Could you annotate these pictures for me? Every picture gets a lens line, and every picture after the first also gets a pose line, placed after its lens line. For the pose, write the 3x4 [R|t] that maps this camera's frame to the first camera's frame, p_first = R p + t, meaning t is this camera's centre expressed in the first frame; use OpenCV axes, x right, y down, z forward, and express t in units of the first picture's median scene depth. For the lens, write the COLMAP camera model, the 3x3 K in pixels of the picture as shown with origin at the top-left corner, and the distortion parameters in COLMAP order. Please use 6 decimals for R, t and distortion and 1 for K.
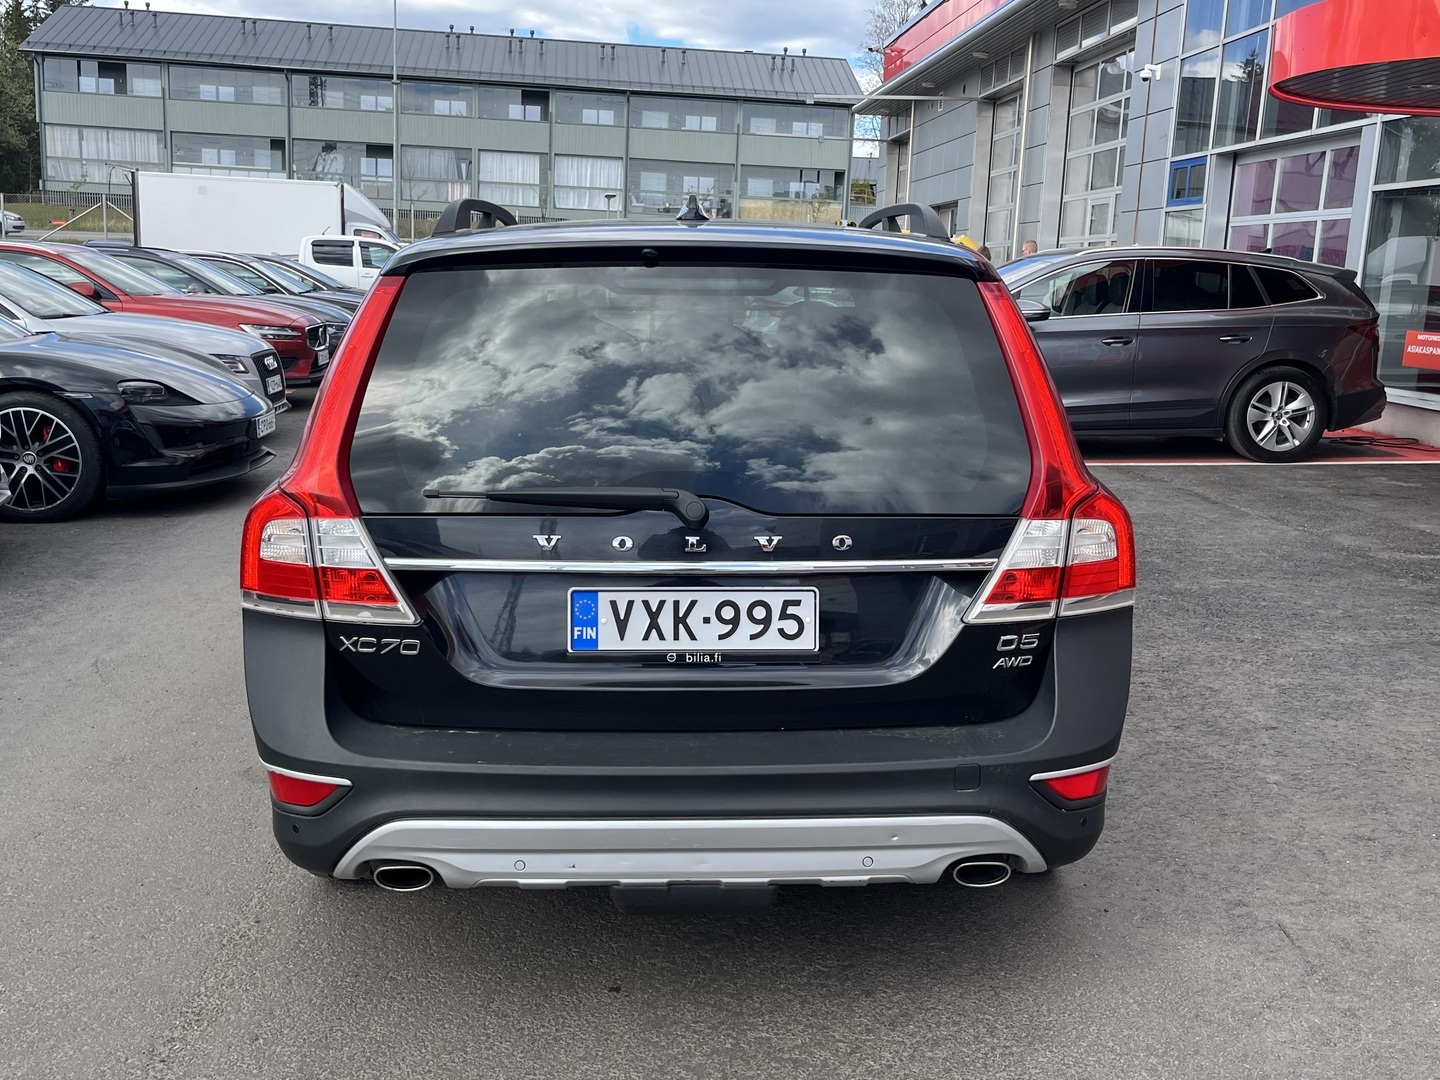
lens RADIAL K [[1441.0, 0, 721.6], [0, 1441.0, 525.8], [0, 0, 1]] dist [0.101115, -0.116662]
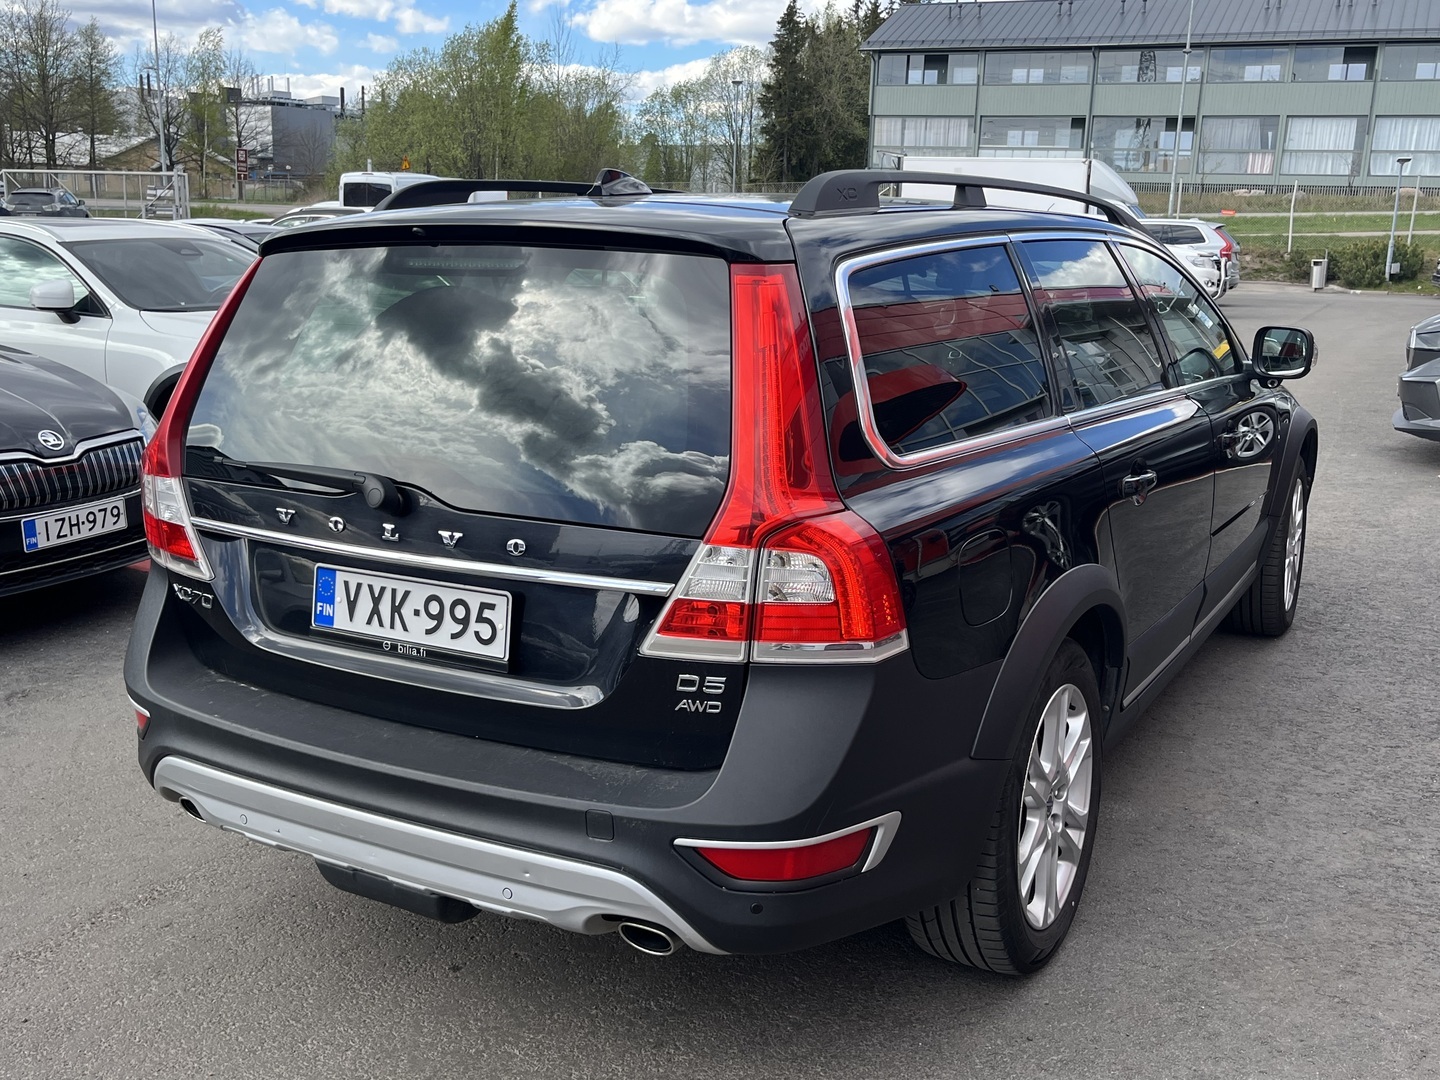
lens RADIAL K [[1460.7, 0, 720.0], [0, 1460.7, 540.0], [0, 0, 1]] dist [0.003011, 0.026527]
pose [[0.846199, 0.101954, -0.523023, 0.660685], [-0.089598, 0.994774, 0.048952, -0.048496], [0.525281, 0.005439, 0.850912, 0.268342]]
